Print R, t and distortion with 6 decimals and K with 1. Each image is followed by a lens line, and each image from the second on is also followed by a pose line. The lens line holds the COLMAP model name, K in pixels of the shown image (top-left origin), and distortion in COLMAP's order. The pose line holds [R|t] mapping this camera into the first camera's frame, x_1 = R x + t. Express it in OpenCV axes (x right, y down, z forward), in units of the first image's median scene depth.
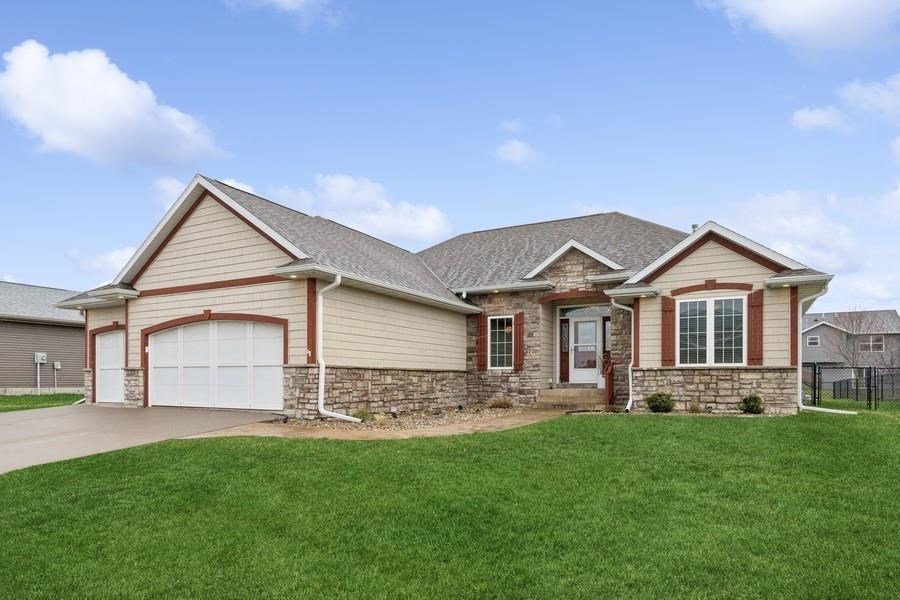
lens RADIAL K [[558.5, 0, 449.9], [0, 558.5, 297.8], [0, 0, 1]] dist [-0.004397, -0.000046]
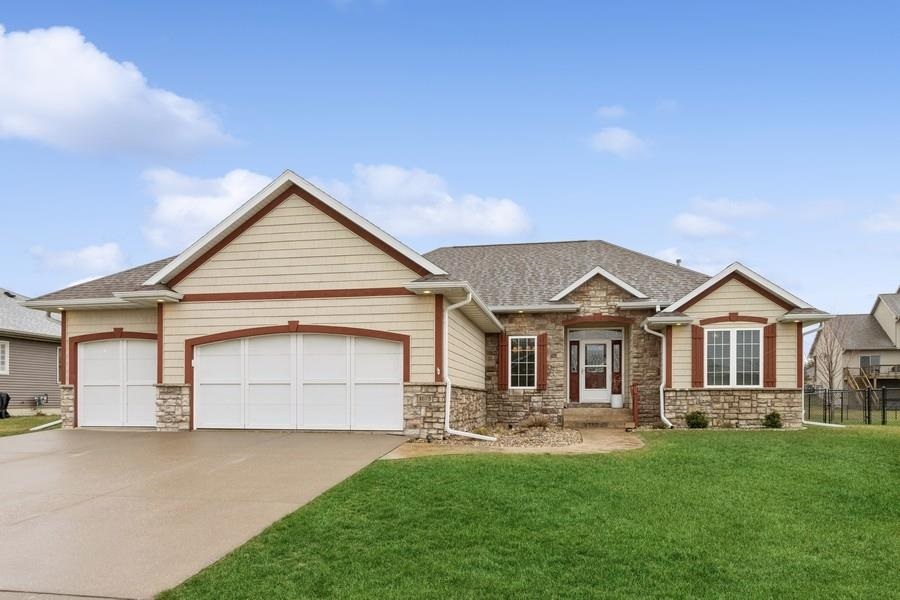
lens RADIAL K [[625.1, 0, 450.3], [0, 625.1, 302.6], [0, 0, 1]] dist [0.001844, -0.000176]
pose [[0.946265, 0.050960, 0.319352, -0.485262], [-0.047930, 0.998700, -0.017348, -0.002507], [-0.319820, 0.001109, 0.947478, -0.037118]]
